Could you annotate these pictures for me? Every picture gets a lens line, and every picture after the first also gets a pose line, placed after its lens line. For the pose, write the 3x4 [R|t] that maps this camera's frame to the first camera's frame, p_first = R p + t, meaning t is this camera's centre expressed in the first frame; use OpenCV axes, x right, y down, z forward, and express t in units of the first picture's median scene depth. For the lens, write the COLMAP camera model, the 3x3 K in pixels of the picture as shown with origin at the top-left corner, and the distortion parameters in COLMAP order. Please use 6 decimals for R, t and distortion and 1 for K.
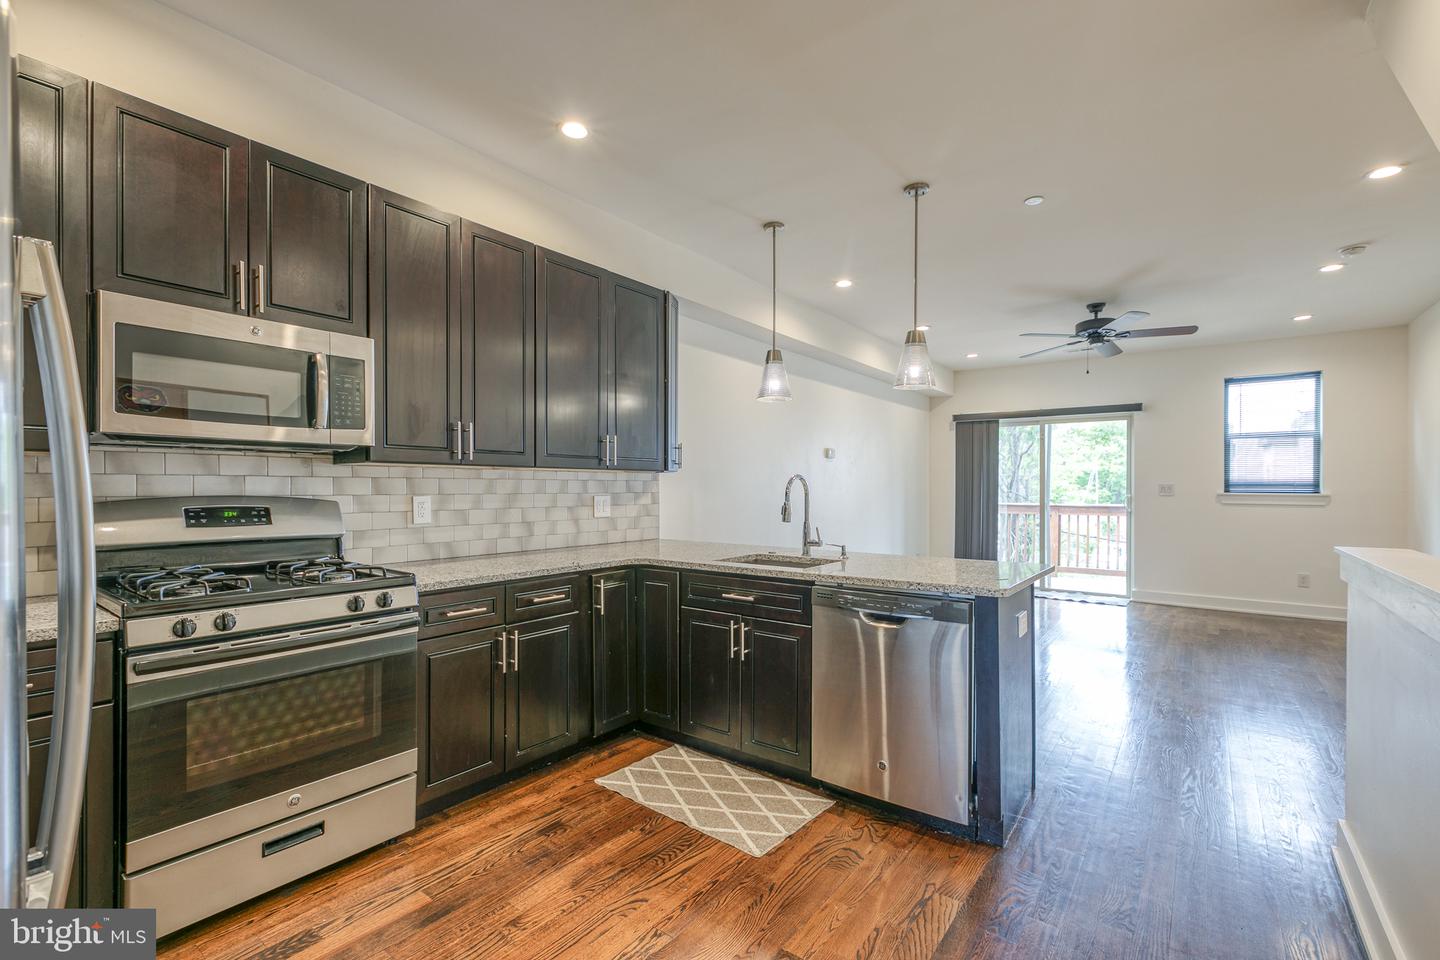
lens RADIAL K [[646.0, 0, 721.2], [0, 646.0, 482.3], [0, 0, 1]] dist [0.002593, 0.000403]
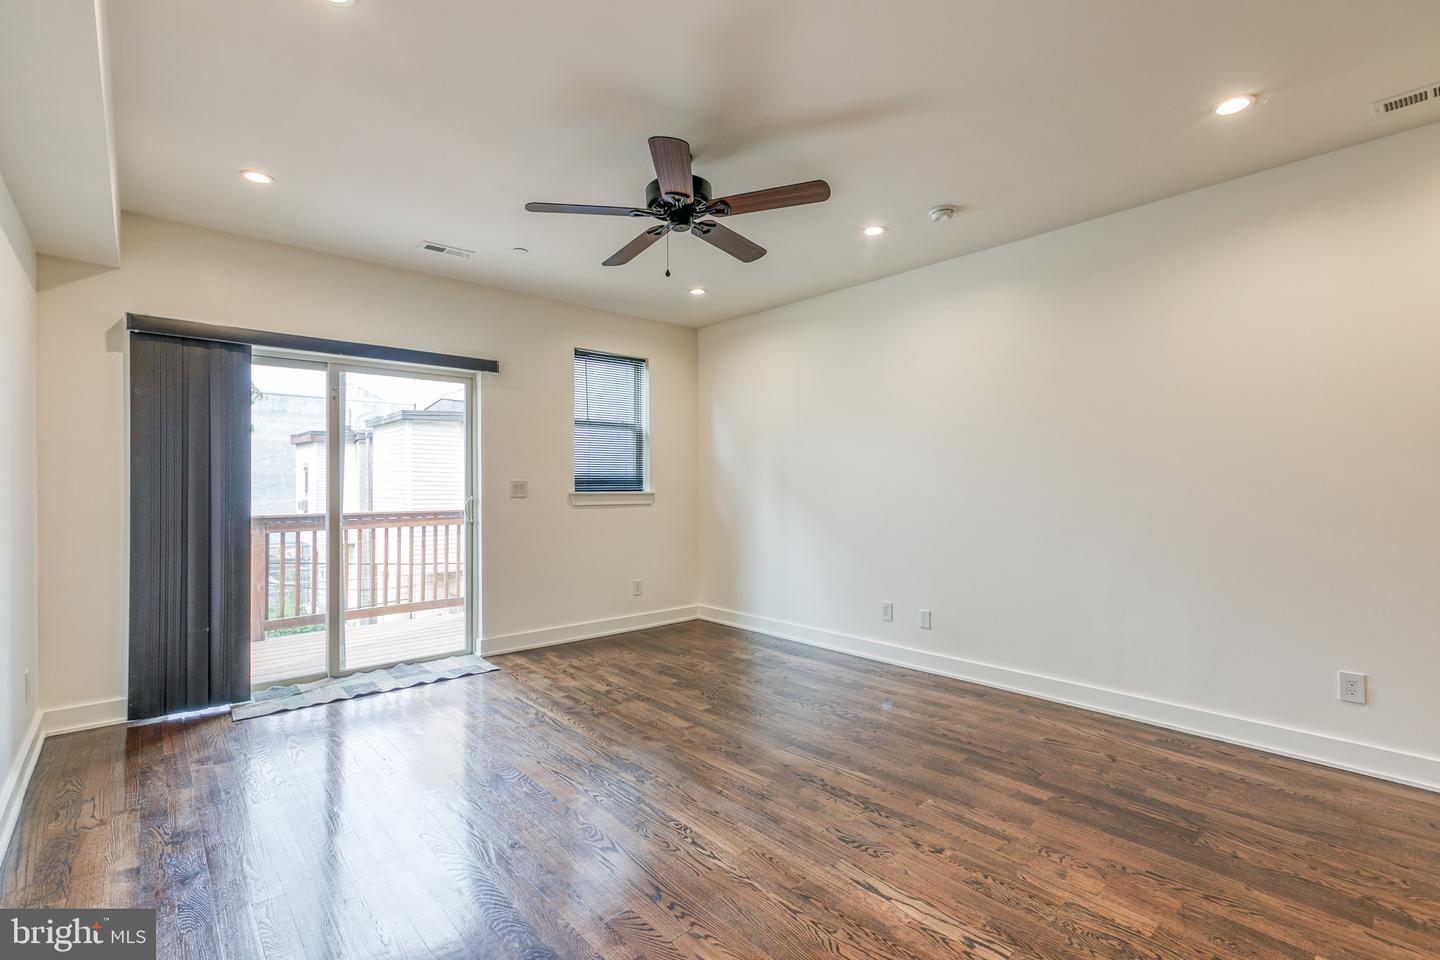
lens RADIAL K [[648.0, 0, 715.8], [0, 648.0, 485.0], [0, 0, 1]] dist [0.000523, 0.000267]
pose [[0.199402, -0.003807, 0.979910, 0.062018], [-0.002402, 0.999988, 0.004374, 0.006683], [-0.979915, -0.003226, 0.199391, 1.224478]]
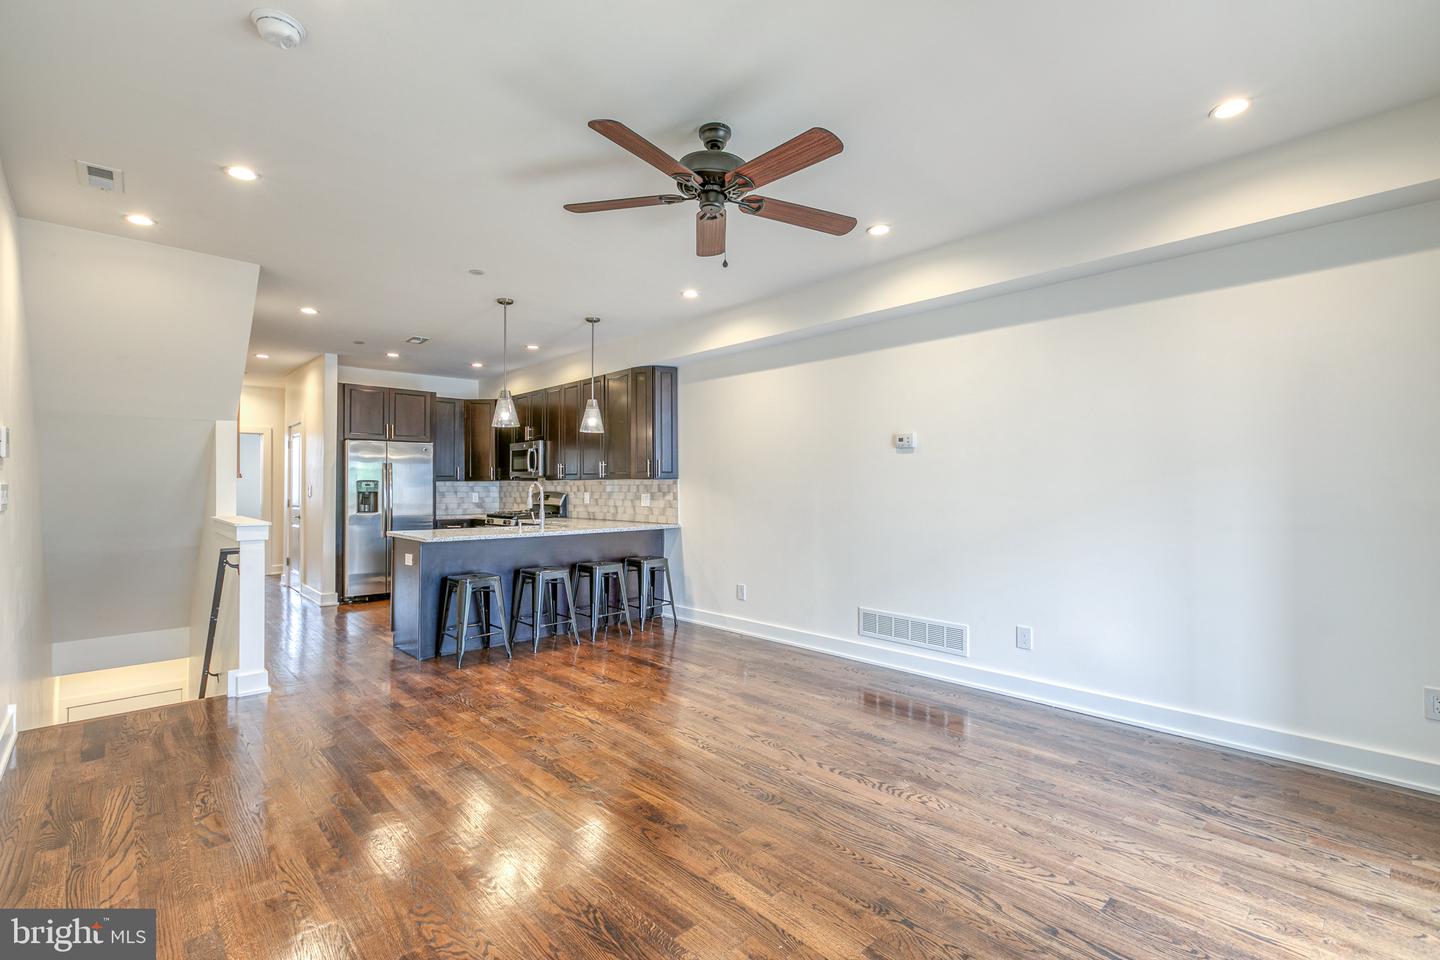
lens RADIAL K [[643.4, 0, 719.2], [0, 643.4, 477.7], [0, 0, 1]] dist [0.001435, 0.000439]
pose [[-0.168840, -0.016053, -0.985513, 1.527404], [0.009894, 0.999789, -0.017981, 0.011606], [0.985594, -0.012787, -0.168646, 1.550273]]
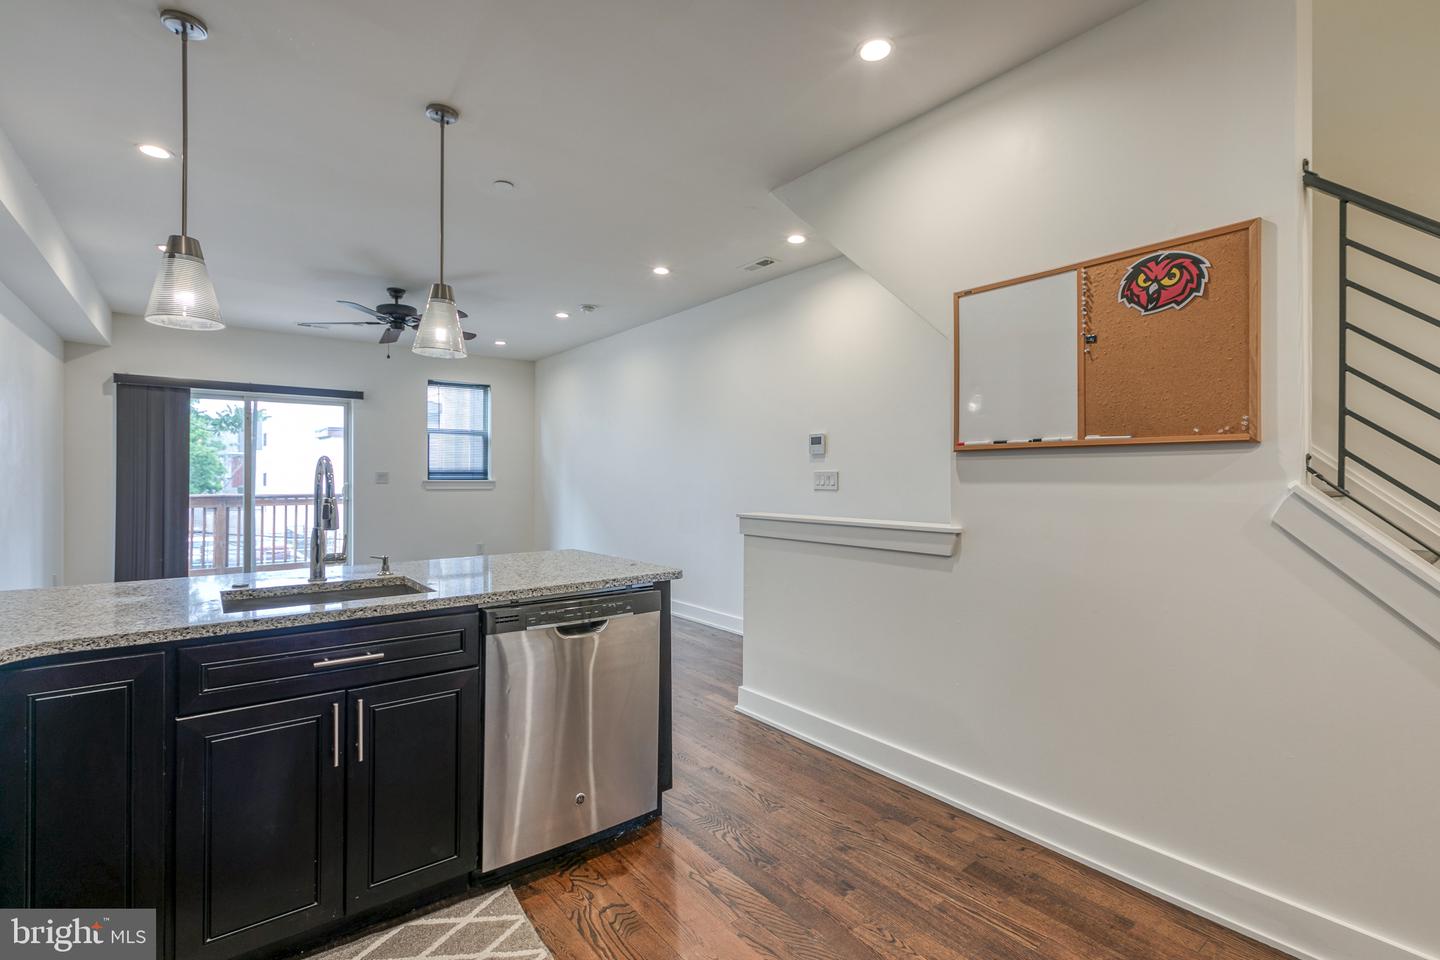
lens RADIAL K [[647.2, 0, 714.8], [0, 647.2, 468.6], [0, 0, 1]] dist [0.001138, 0.000009]
pose [[0.258187, 0.009894, 0.966044, -0.352761], [-0.008369, 0.999933, -0.008004, 0.002446], [-0.966059, -0.006018, 0.258252, 0.394696]]
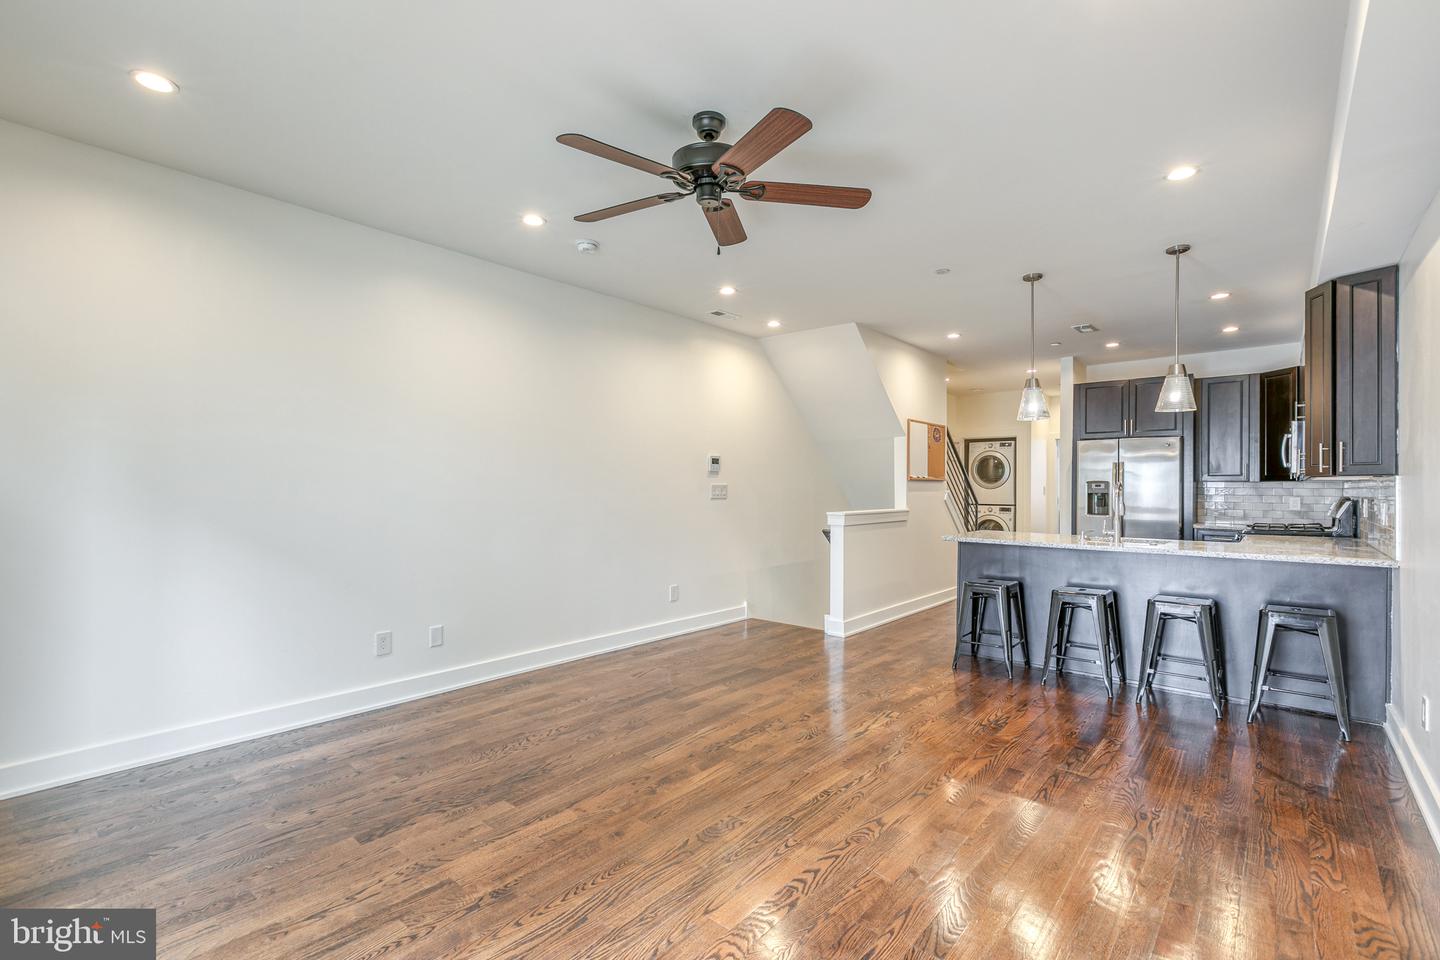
lens RADIAL K [[648.0, 0, 715.8], [0, 648.0, 485.0], [0, 0, 1]] dist [0.000523, 0.000267]
pose [[-0.997300, -0.007157, 0.073079, 0.761335], [-0.007918, 0.999917, -0.010134, 0.013193], [-0.073001, -0.010685, -0.997275, 2.125944]]
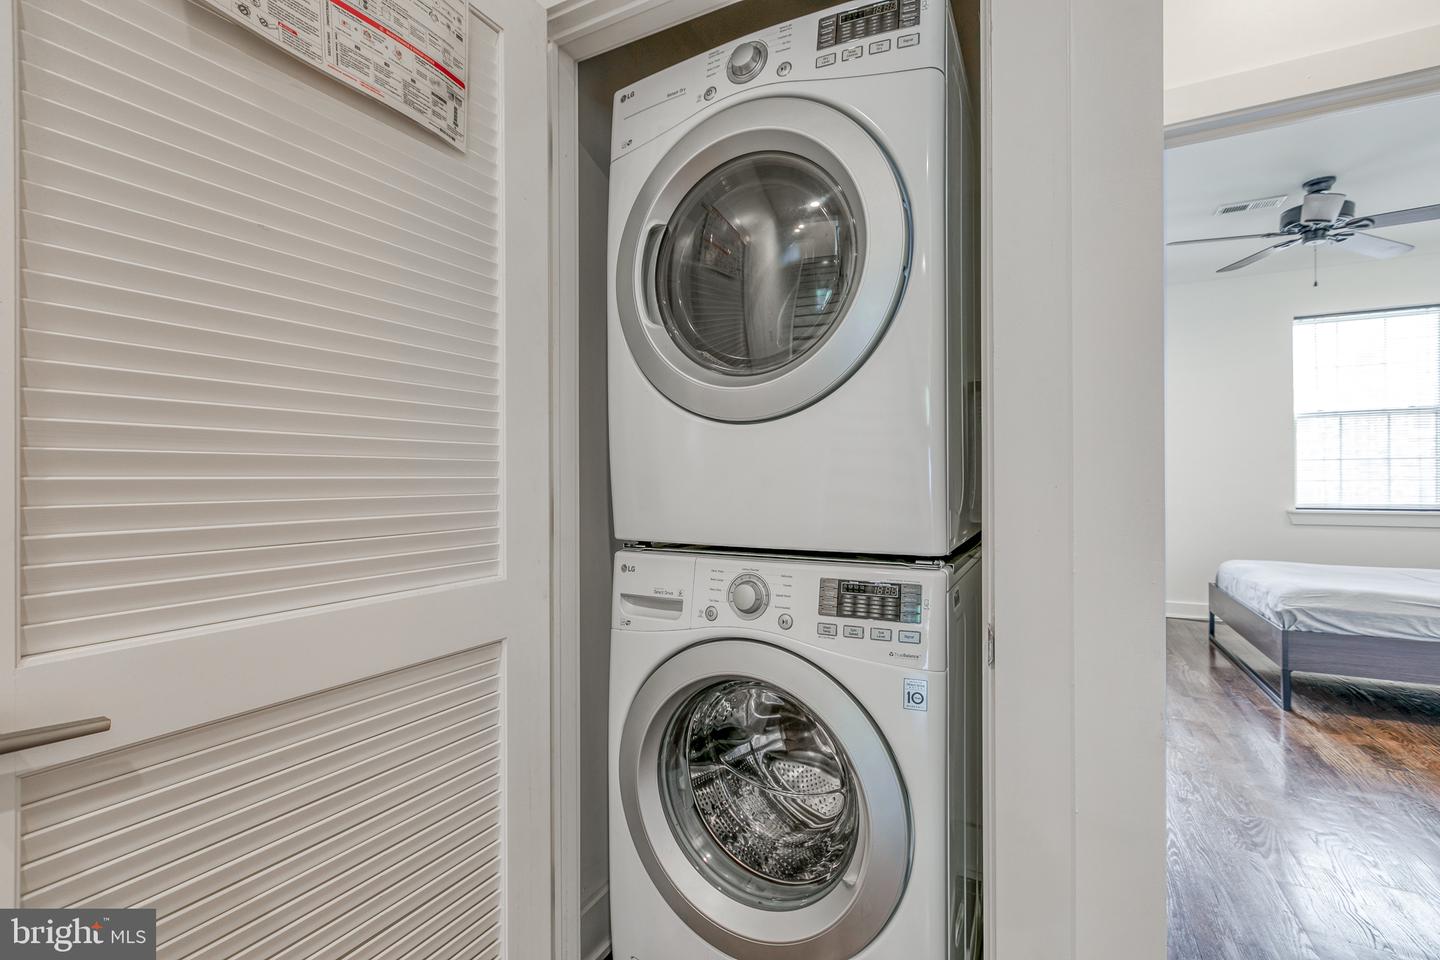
lens RADIAL K [[647.2, 0, 714.8], [0, 647.2, 468.6], [0, 0, 1]] dist [0.001138, 0.000009]
pose [[-0.987349, -0.002691, -0.158537, -0.124132], [0.001146, 0.999709, -0.024103, 0.024099], [0.158555, -0.023980, -0.987059, -0.362950]]
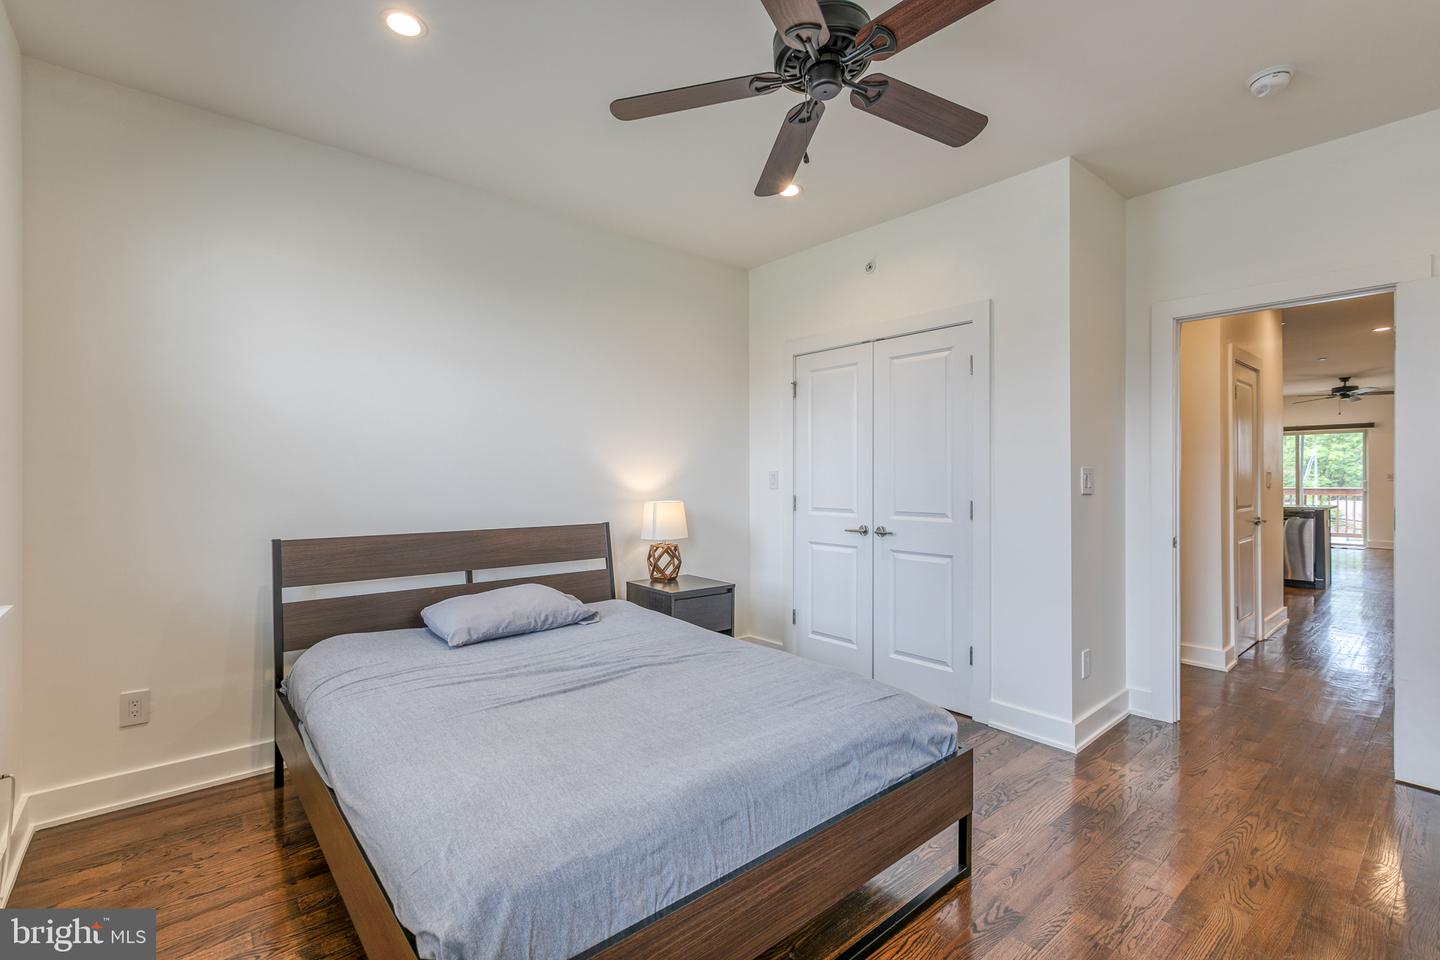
lens RADIAL K [[641.0, 0, 714.6], [0, 641.0, 469.5], [0, 0, 1]] dist [0.000449, 0.000200]
pose [[0.975751, -0.006139, -0.218795, -1.129059], [0.005332, 0.999977, -0.004280, -0.018215], [0.218816, 0.003010, 0.975761, -1.716502]]
